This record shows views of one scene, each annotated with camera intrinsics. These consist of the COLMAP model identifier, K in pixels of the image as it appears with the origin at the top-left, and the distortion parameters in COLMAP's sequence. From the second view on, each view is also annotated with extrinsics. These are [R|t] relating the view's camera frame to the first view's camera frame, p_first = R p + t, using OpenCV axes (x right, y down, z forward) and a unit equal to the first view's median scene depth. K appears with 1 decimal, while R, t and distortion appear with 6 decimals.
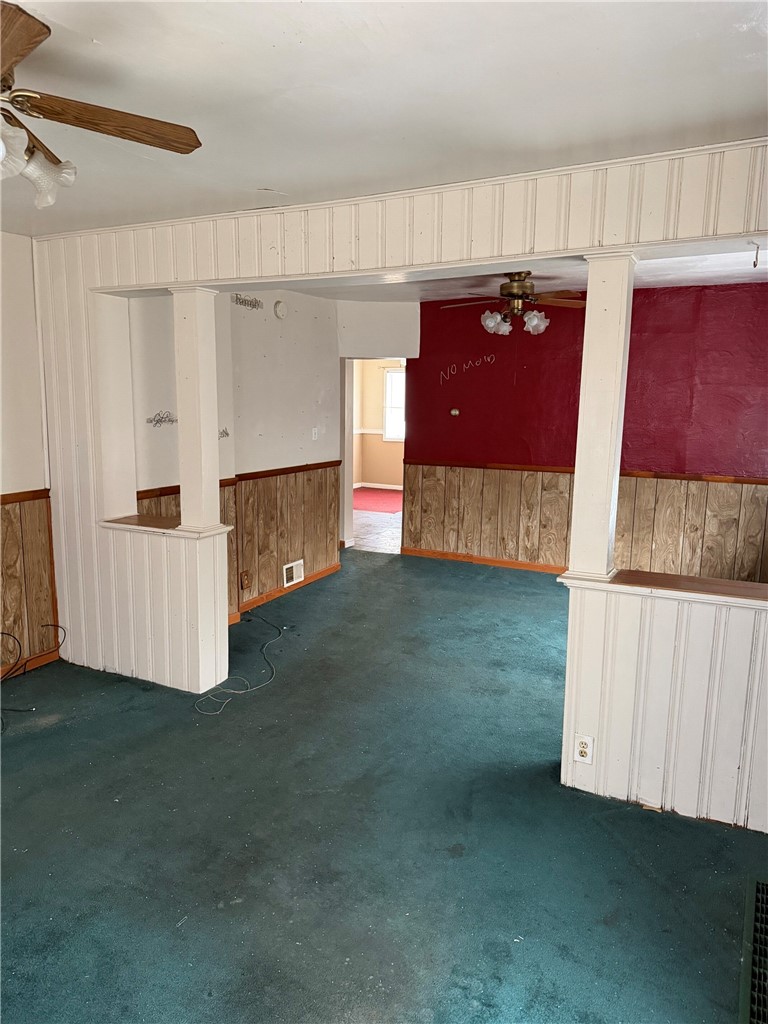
lens RADIAL K [[709.1, 0, 377.3], [0, 709.1, 532.2], [0, 0, 1]] dist [-0.000058, -0.025315]
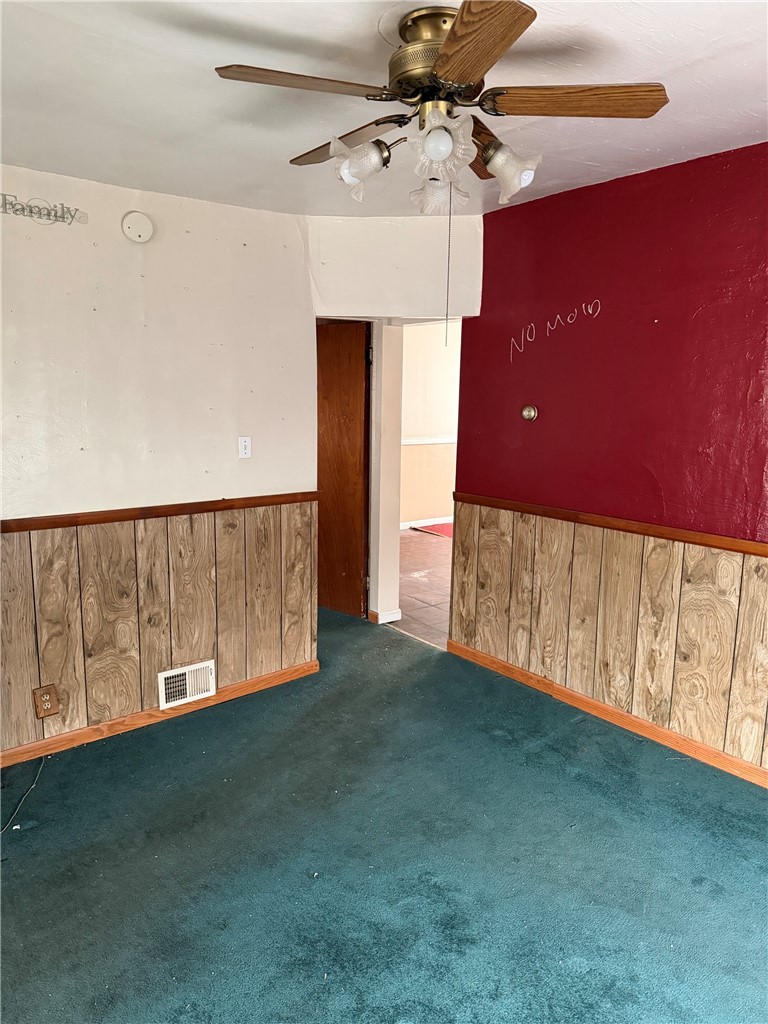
lens RADIAL K [[709.1, 0, 378.1], [0, 709.1, 505.9], [0, 0, 1]] dist [-0.000058, -0.025315]
pose [[0.913337, 0.066779, -0.401692, 0.232061], [-0.077682, 0.996919, -0.010895, -0.087538], [0.399726, 0.041156, 0.915710, 0.484976]]
